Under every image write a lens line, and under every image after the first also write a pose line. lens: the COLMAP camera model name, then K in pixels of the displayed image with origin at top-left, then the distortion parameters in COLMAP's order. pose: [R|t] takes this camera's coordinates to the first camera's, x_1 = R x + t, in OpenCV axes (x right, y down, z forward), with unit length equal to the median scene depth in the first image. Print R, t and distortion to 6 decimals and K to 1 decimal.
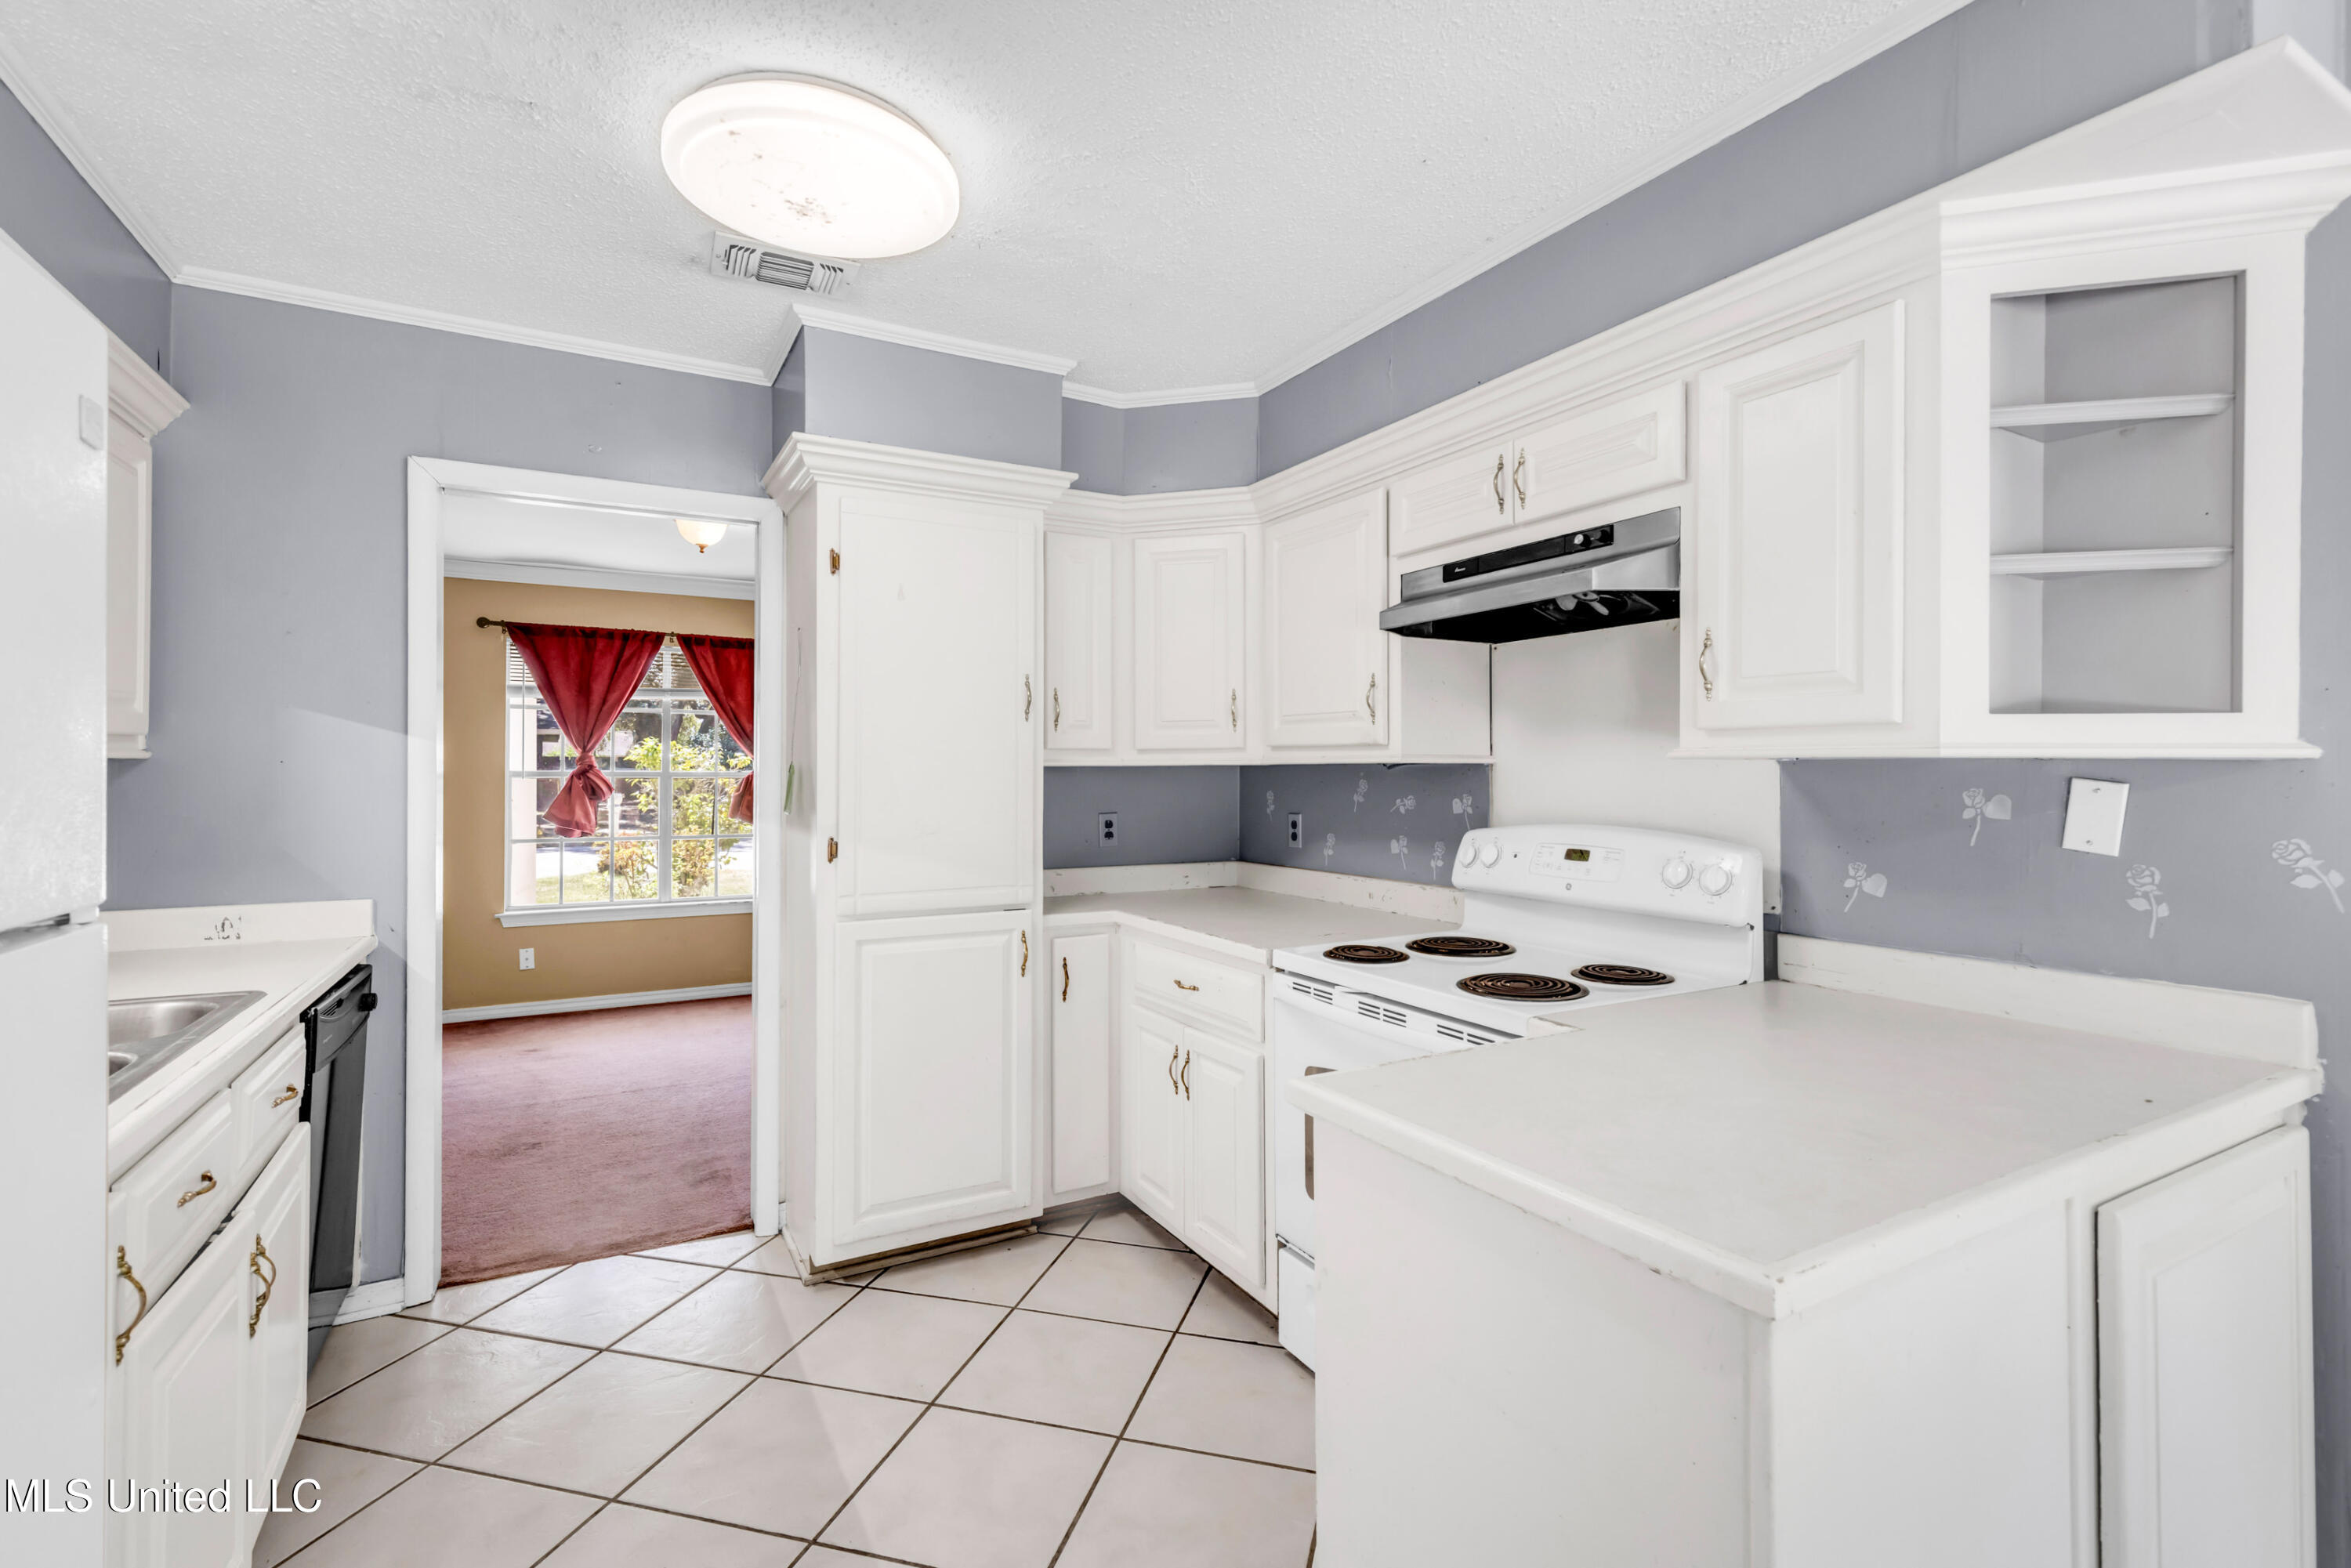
lens RADIAL K [[1071.7, 0, 1179.8], [0, 1071.7, 768.9], [0, 0, 1]] dist [0.010959, -0.000114]
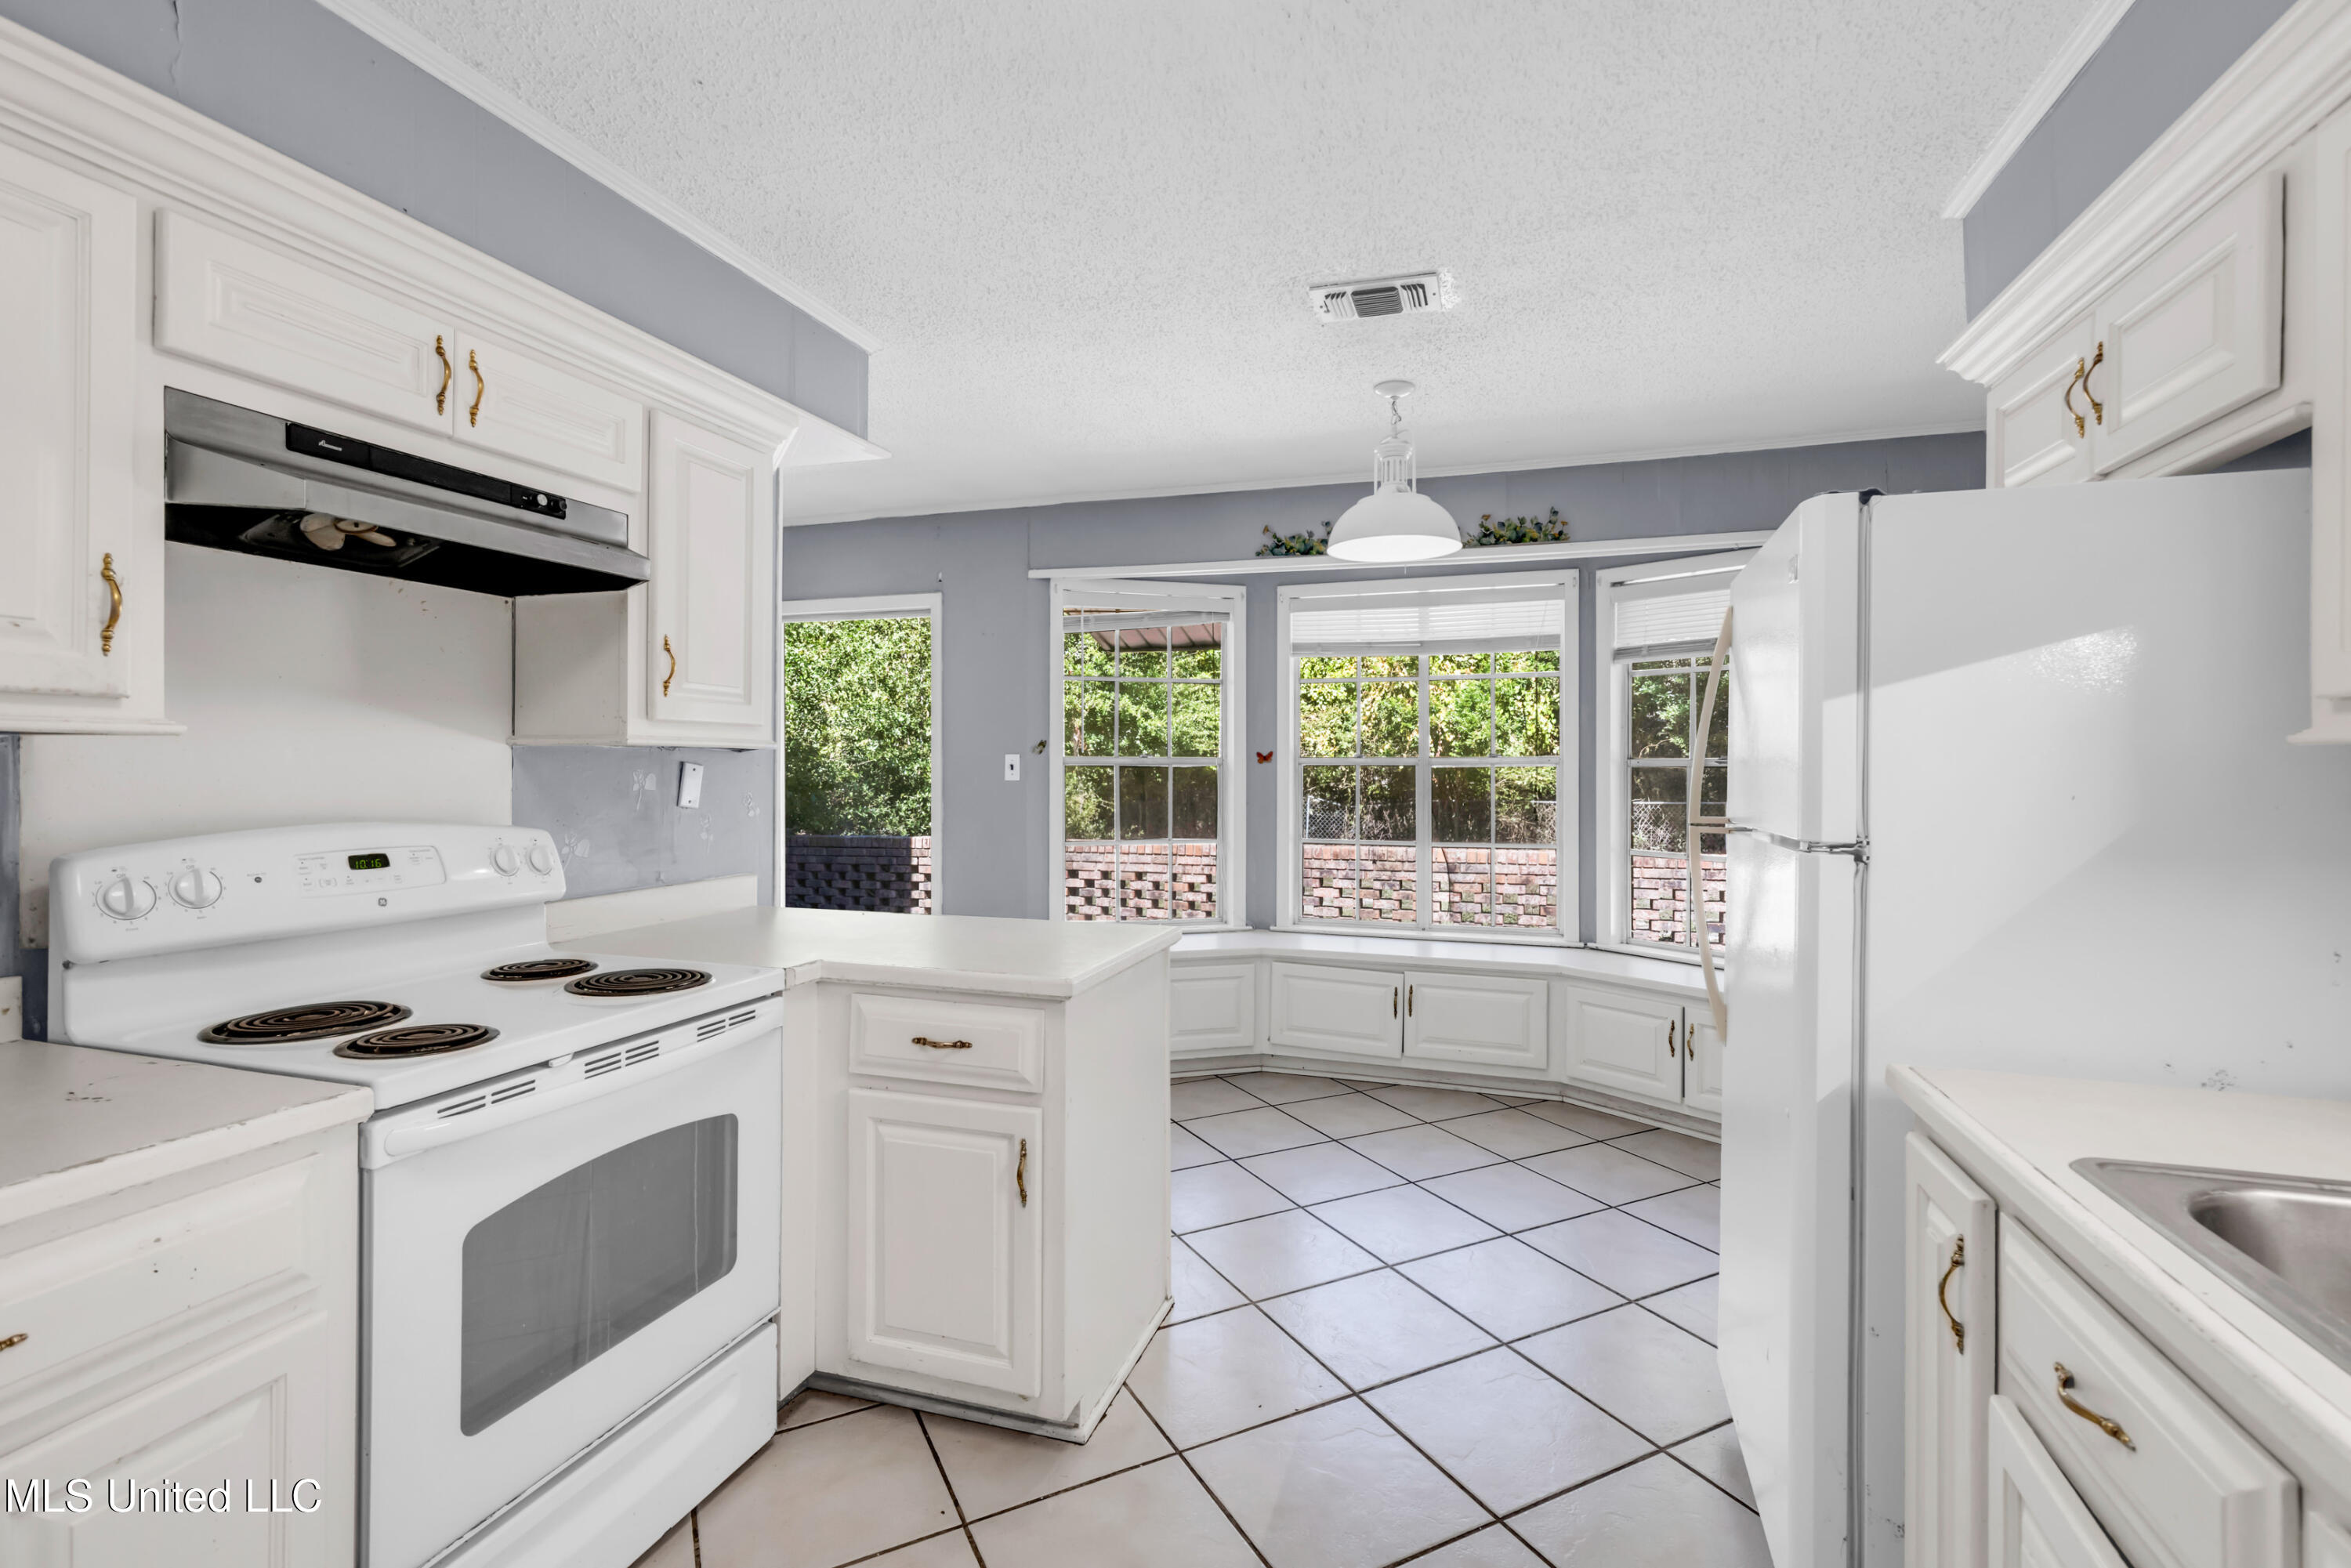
lens RADIAL K [[1081.6, 0, 1178.4], [0, 1081.6, 775.8], [0, 0, 1]] dist [0.002213, 0.000180]
pose [[-0.681225, -0.012528, 0.731967, -0.669326], [-0.010268, 0.999919, 0.007558, 0.006893], [-0.732002, -0.002367, -0.681298, 1.229842]]
